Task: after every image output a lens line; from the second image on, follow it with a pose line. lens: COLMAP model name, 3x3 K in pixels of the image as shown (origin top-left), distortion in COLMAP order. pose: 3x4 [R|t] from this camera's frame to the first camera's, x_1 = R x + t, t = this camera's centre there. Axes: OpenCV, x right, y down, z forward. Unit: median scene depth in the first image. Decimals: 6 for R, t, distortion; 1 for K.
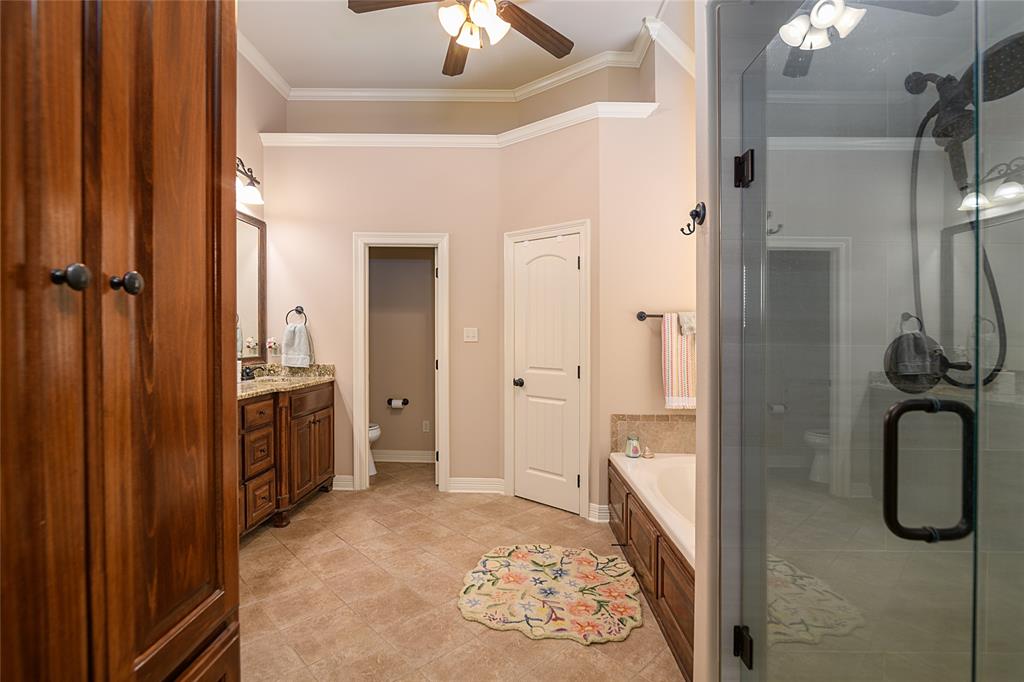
lens RADIAL K [[474.0, 0, 511.3], [0, 474.0, 346.2], [0, 0, 1]] dist [-0.009013, 0.000856]
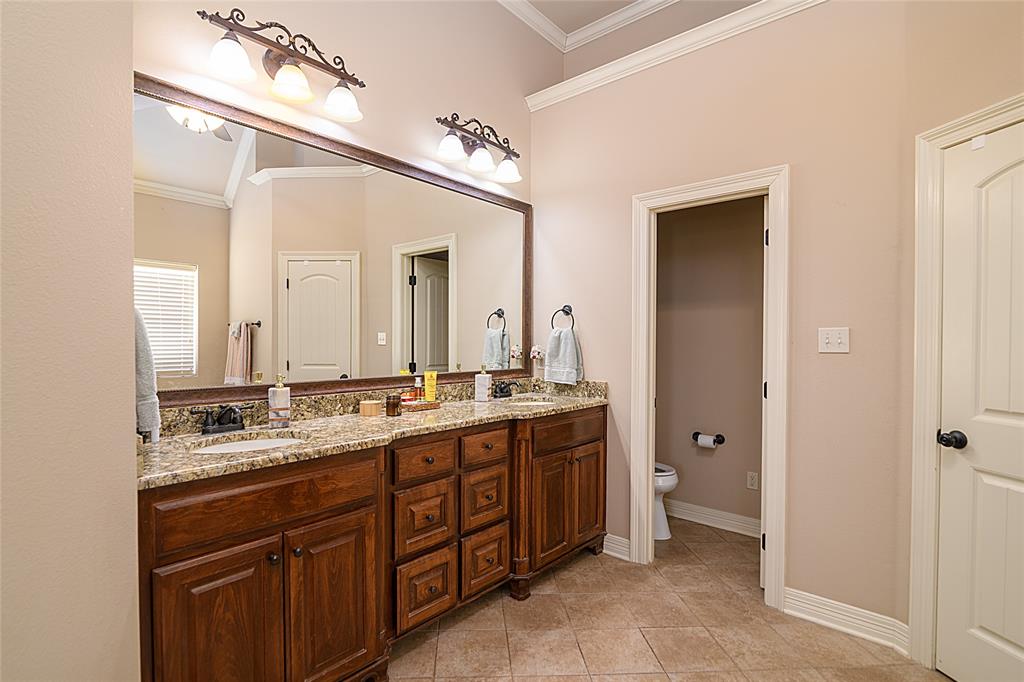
lens RADIAL K [[474.0, 0, 503.9], [0, 474.0, 355.2], [0, 0, 1]] dist [-0.009013, 0.000856]
pose [[0.749859, 0.010988, -0.661507, -0.010179], [-0.006114, 0.999934, 0.009679, -0.009421], [0.661570, -0.003213, 0.749877, 0.353216]]
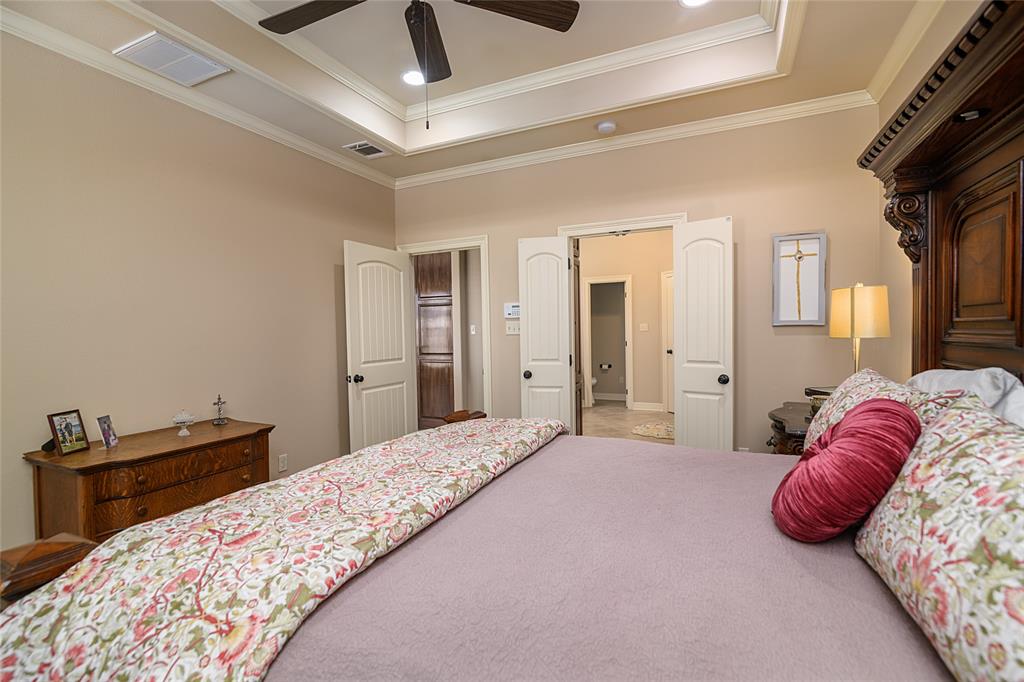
lens RADIAL K [[474.0, 0, 512.8], [0, 474.0, 347.0], [0, 0, 1]] dist [-0.009013, 0.000856]
pose [[0.913204, -0.012400, -0.407314, 0.213098], [0.011133, 0.999923, -0.005480, 0.061172], [0.407350, 0.000470, 0.913272, -0.971826]]
